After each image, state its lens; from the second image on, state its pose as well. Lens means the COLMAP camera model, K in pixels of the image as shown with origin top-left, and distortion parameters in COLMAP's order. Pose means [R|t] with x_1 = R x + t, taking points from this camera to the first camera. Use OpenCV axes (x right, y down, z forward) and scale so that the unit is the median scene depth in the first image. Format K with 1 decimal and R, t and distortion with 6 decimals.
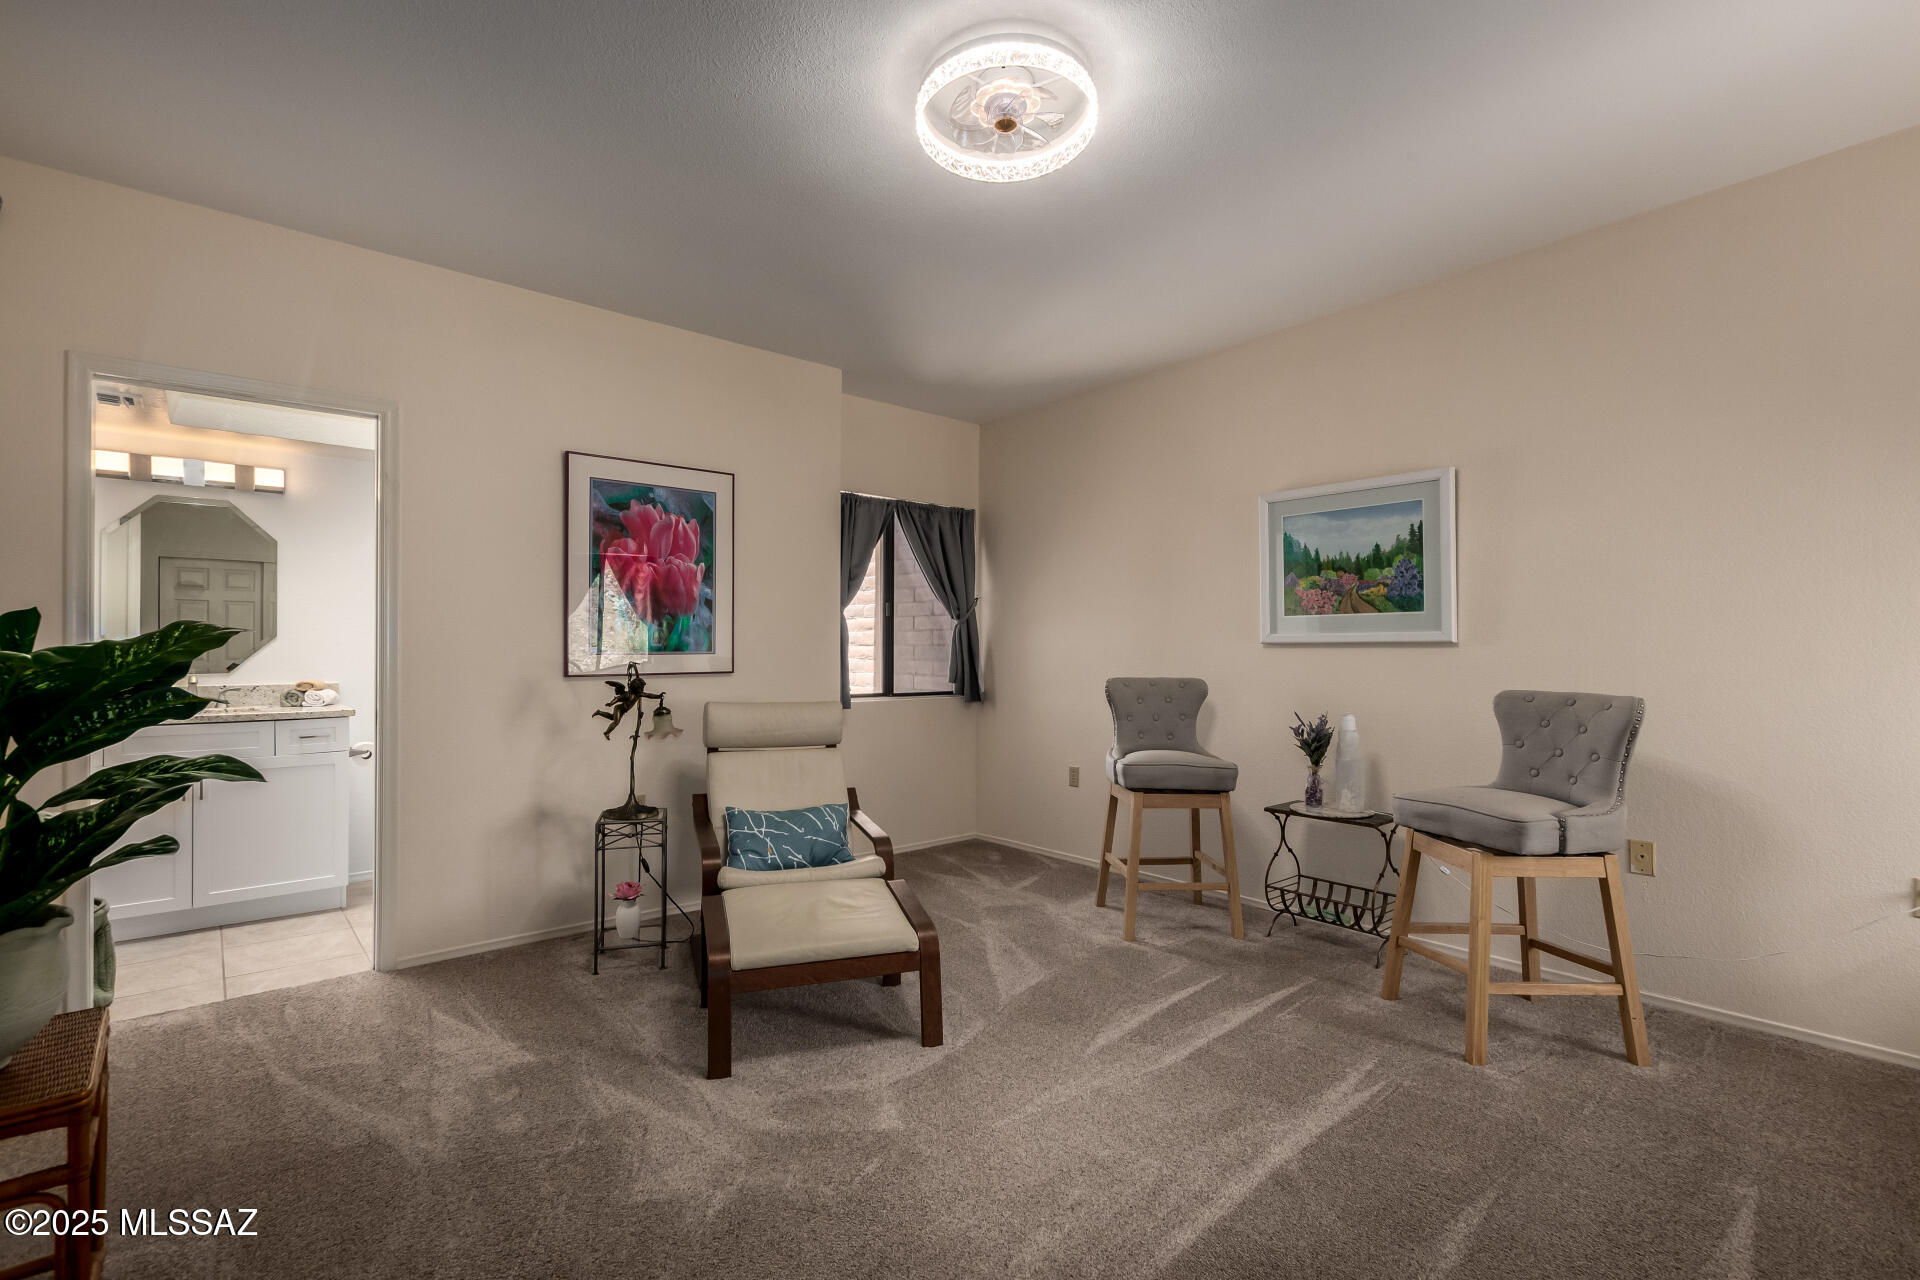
lens RADIAL K [[903.8, 0, 960.0], [0, 903.8, 640.0], [0, 0, 1]] dist [-0.000691, -0.000293]
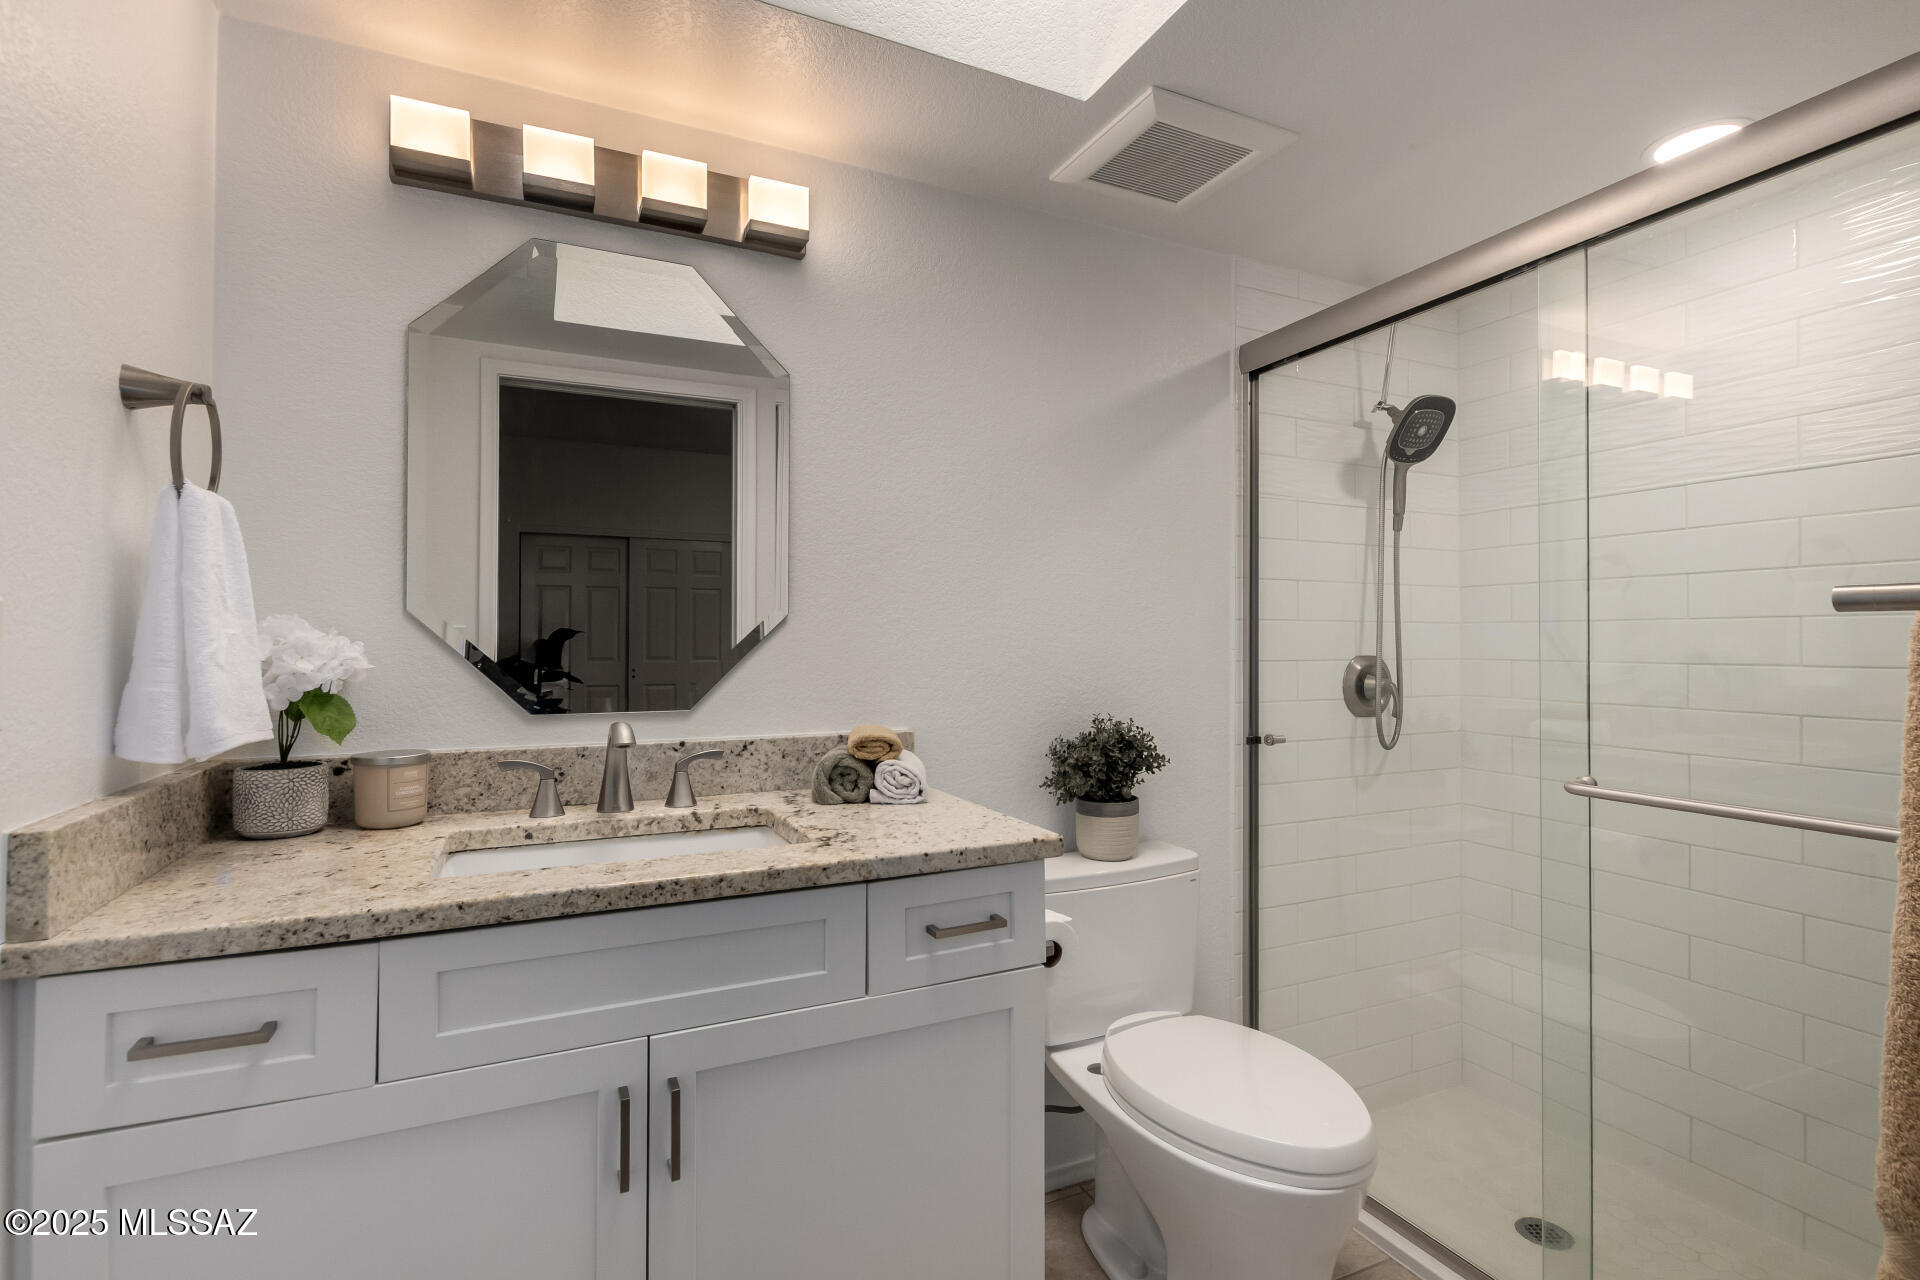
lens RADIAL K [[890.1, 0, 965.1], [0, 890.1, 631.6], [0, 0, 1]] dist [0.001195, -0.000746]
pose [[0.966139, -0.002544, -0.258011, -0.597462], [0.002924, 0.999995, 0.001091, 0.003712], [0.258007, -0.001808, 0.966141, 0.662409]]
